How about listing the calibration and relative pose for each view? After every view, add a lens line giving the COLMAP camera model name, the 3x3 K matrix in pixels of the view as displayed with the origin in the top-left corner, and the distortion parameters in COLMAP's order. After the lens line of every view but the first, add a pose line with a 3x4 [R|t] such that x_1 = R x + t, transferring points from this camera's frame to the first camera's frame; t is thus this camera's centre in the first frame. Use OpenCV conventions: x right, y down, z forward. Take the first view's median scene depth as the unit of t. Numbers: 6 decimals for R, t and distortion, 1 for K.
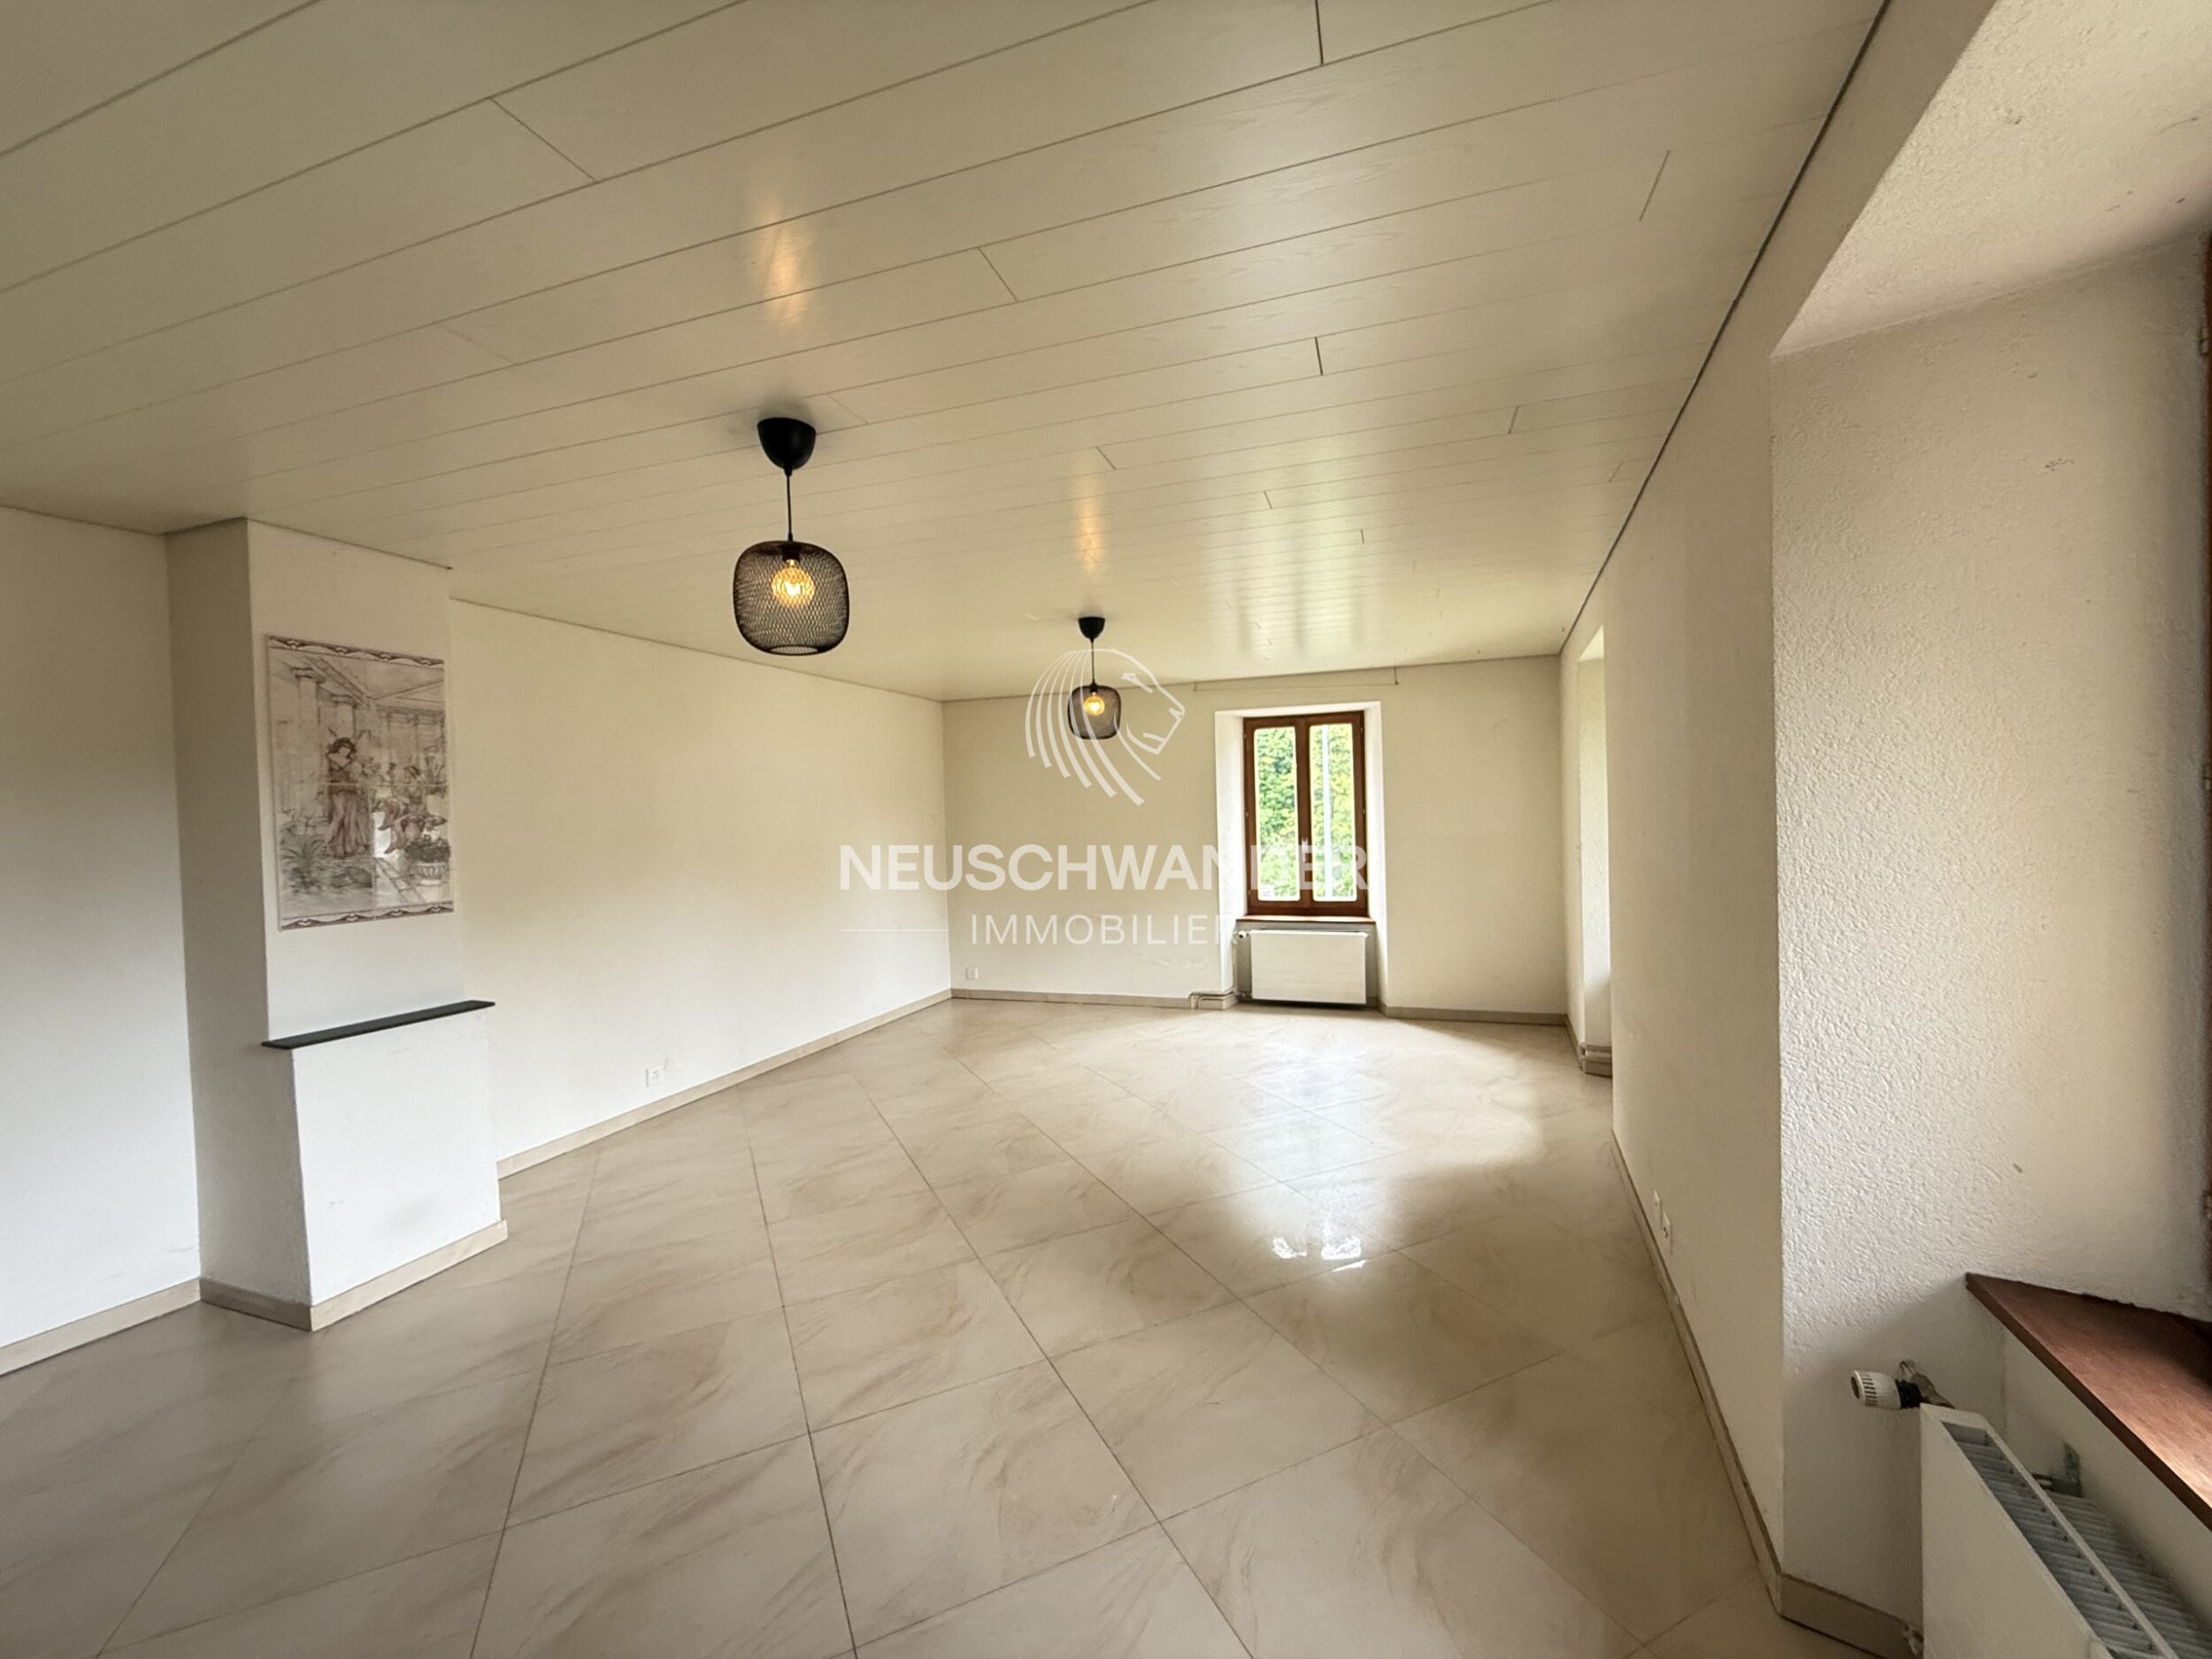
lens RADIAL K [[868.2, 0, 1103.2], [0, 868.2, 839.3], [0, 0, 1]] dist [-0.011153, -0.000122]
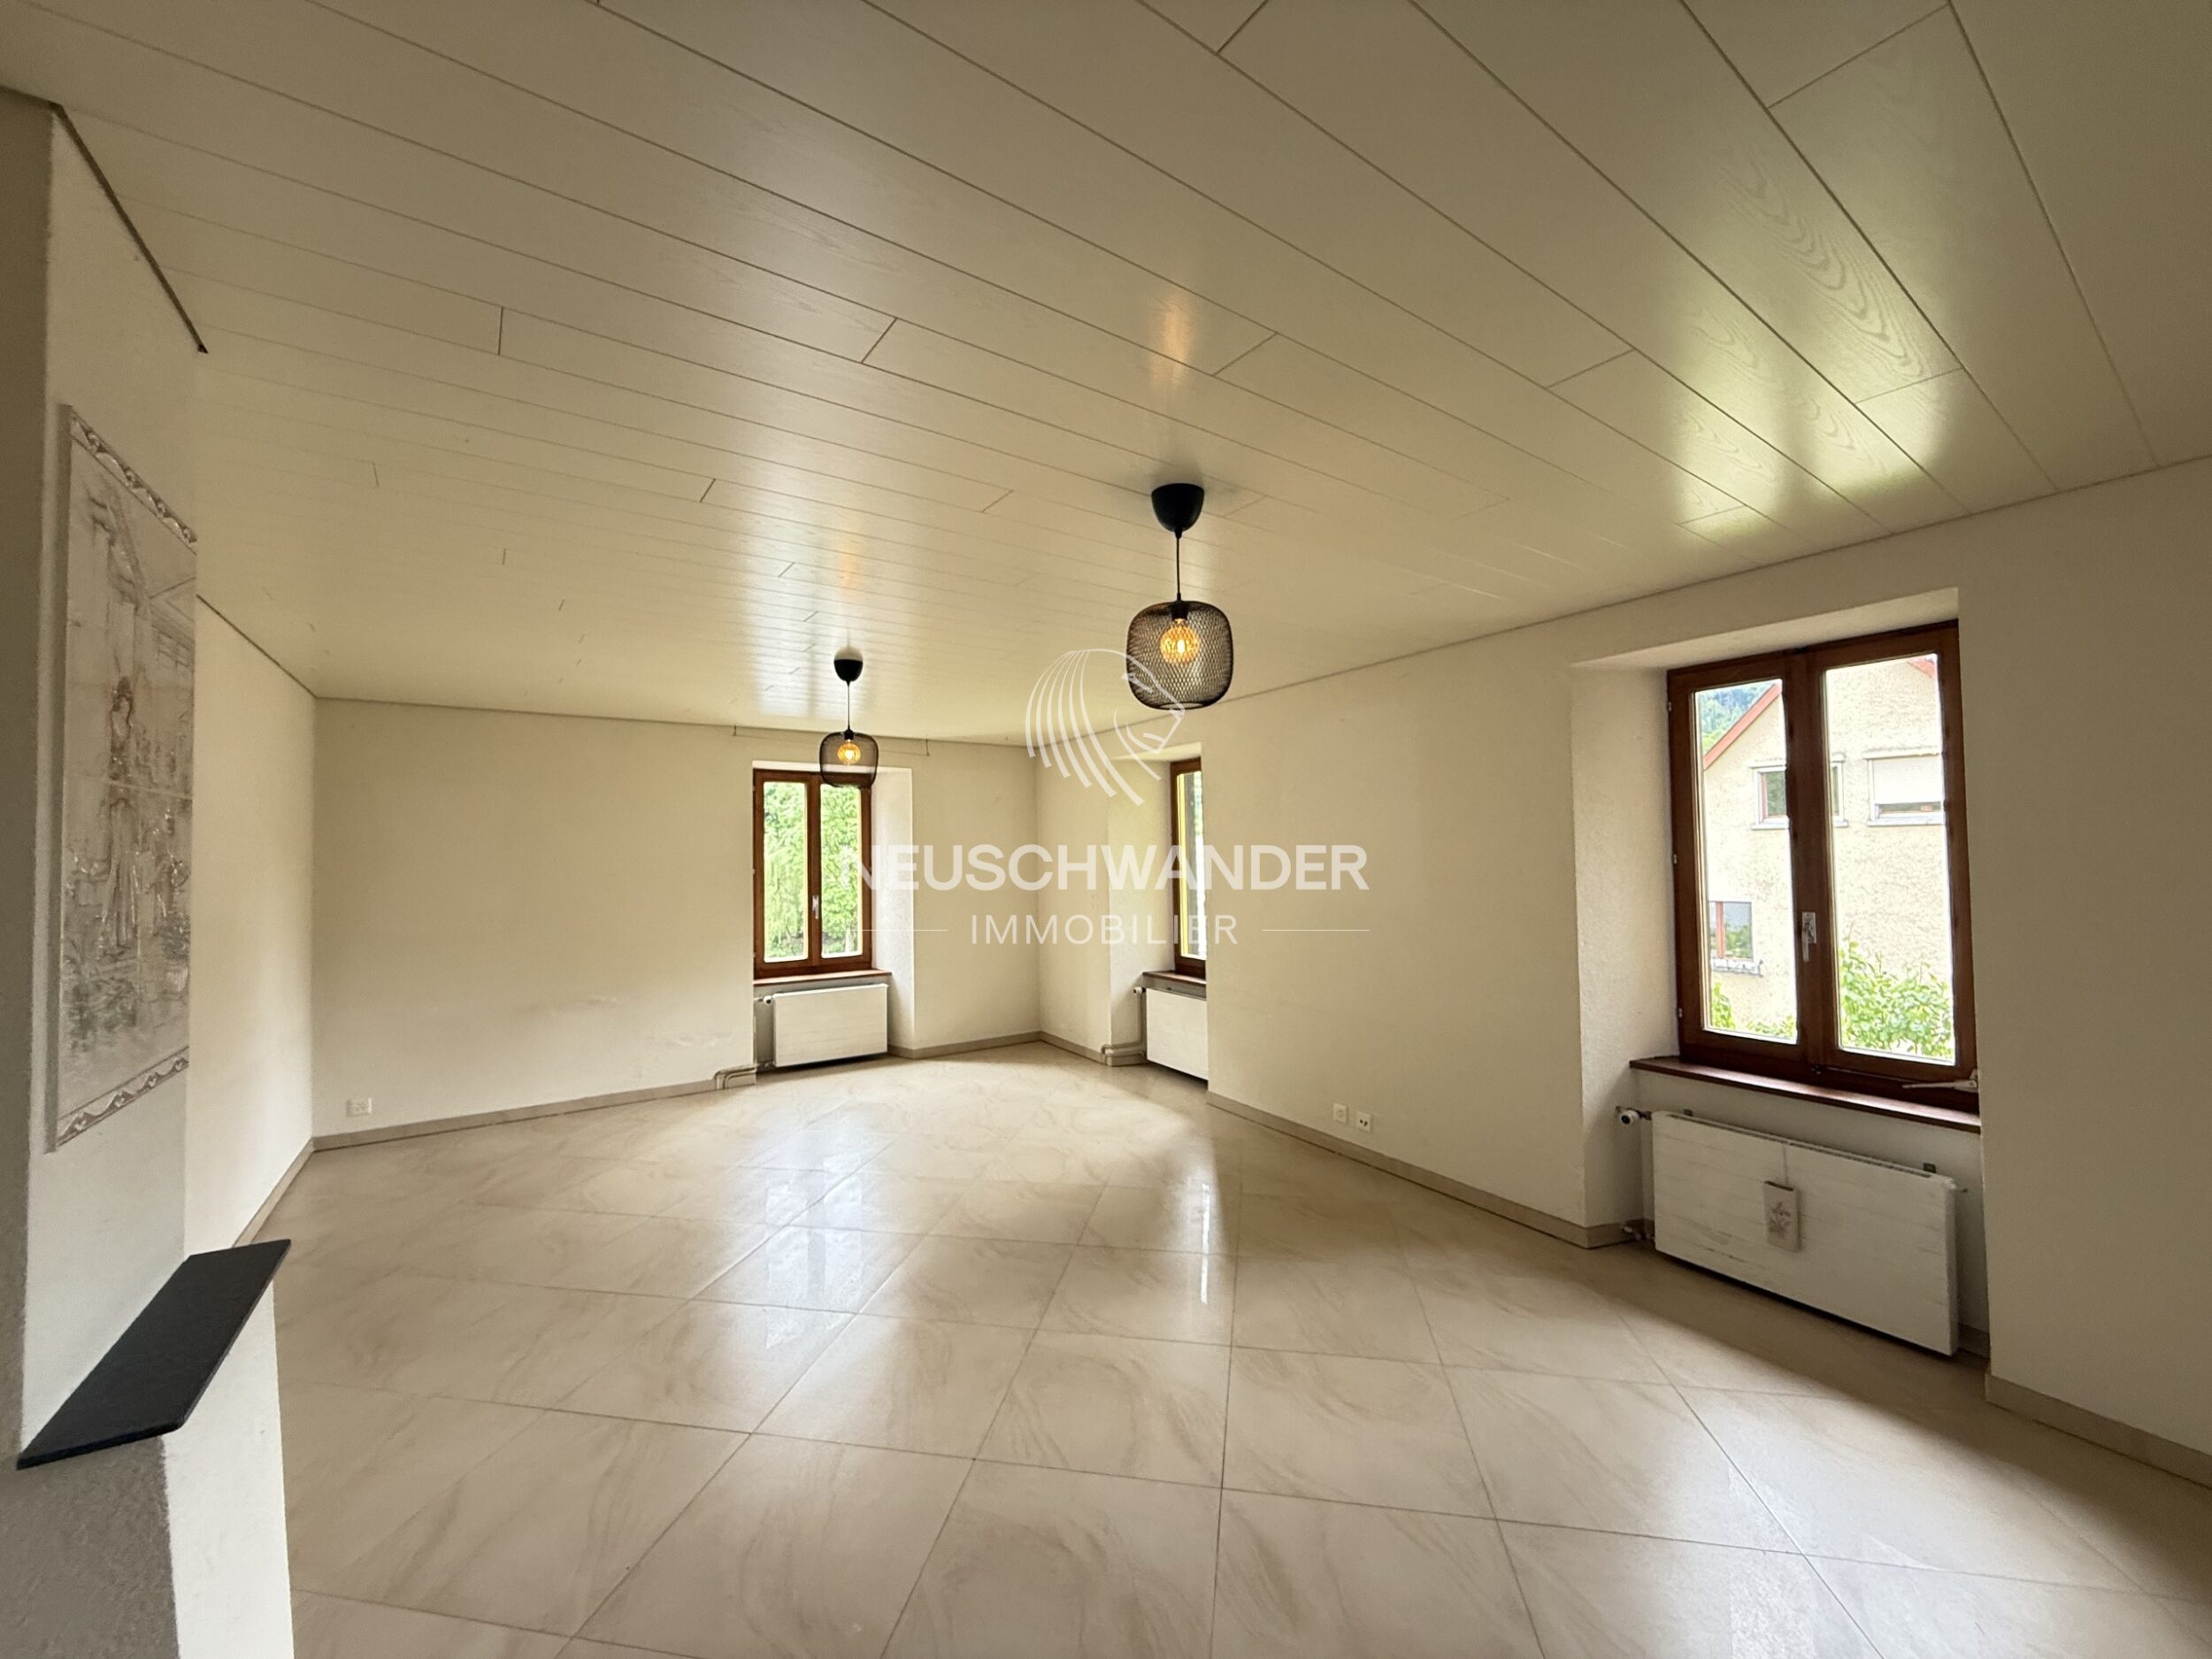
lens RADIAL K [[868.2, 0, 1103.2], [0, 868.2, 839.3], [0, 0, 1]] dist [-0.011153, -0.000122]
pose [[0.596512, 0.034449, 0.801864, -0.457987], [0.020646, 0.998089, -0.058237, -0.000953], [-0.802339, 0.051294, 0.594661, 0.176213]]
